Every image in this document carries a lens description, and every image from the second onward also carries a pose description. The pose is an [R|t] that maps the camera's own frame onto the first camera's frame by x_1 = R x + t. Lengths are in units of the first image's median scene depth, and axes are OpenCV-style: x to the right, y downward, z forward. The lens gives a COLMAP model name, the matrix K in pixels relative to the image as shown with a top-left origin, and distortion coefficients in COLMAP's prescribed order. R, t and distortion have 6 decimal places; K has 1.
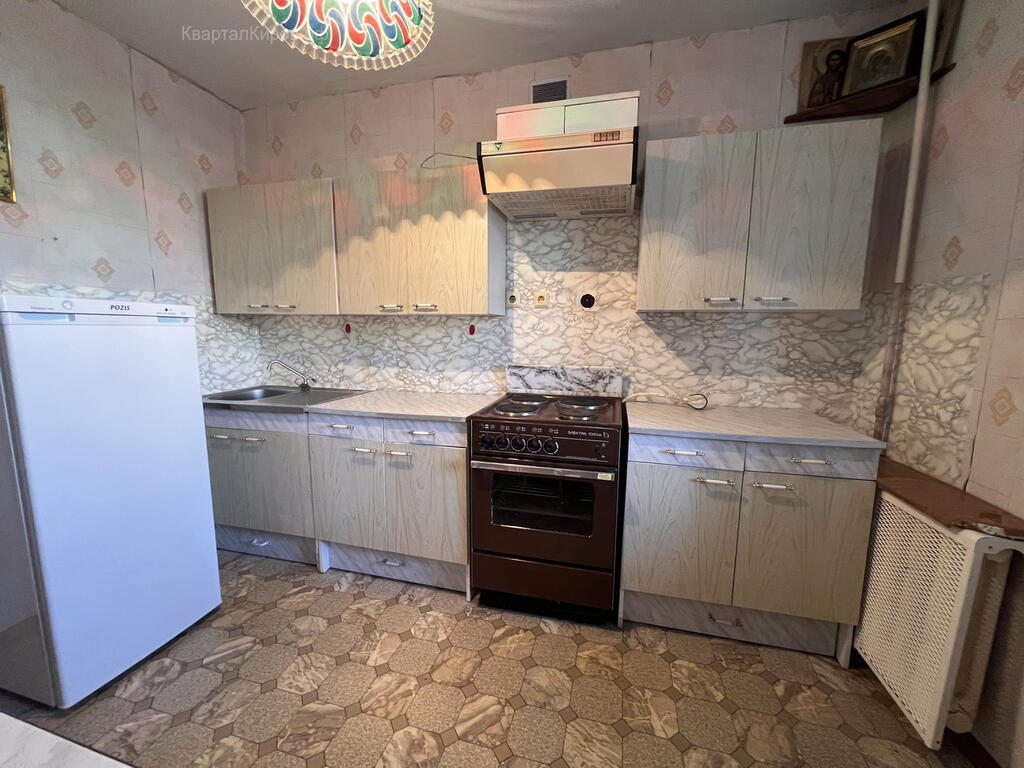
lens RADIAL K [[409.8, 0, 512.5], [0, 409.8, 385.6], [0, 0, 1]] dist [-0.000017, -0.000182]
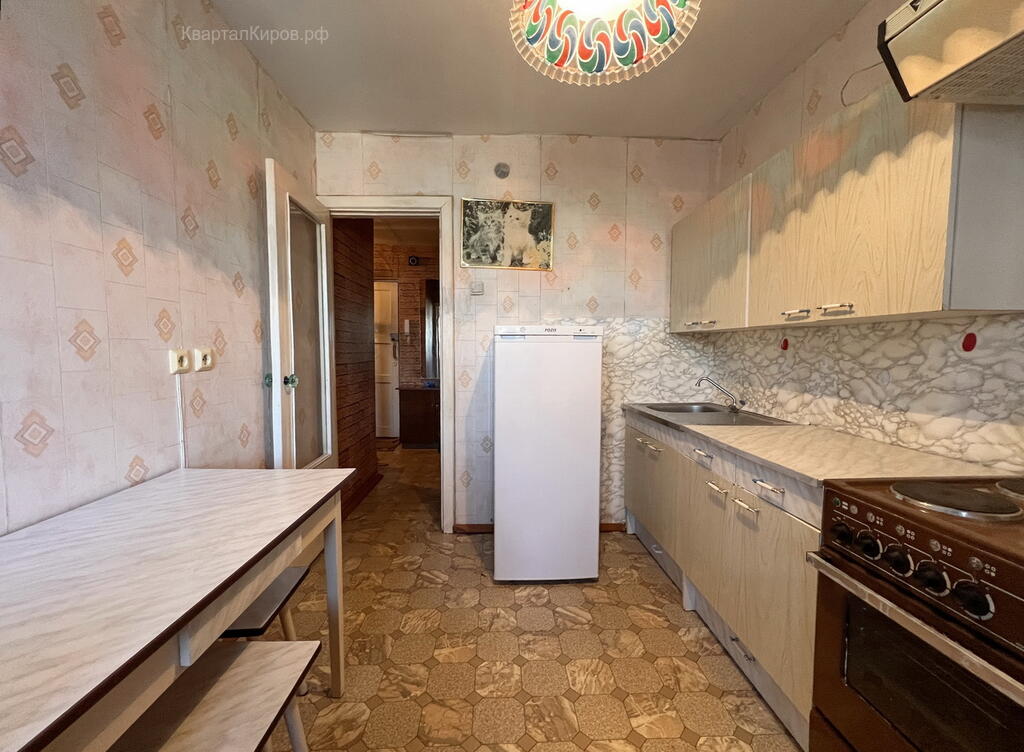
lens RADIAL K [[417.9, 0, 511.2], [0, 417.9, 376.8], [0, 0, 1]] dist [-0.000918, -0.001172]
pose [[0.300553, 0.056589, -0.952085, 0.288460], [-0.131131, 0.991210, 0.017519, -0.023317], [0.944708, 0.119583, 0.305332, 0.303286]]
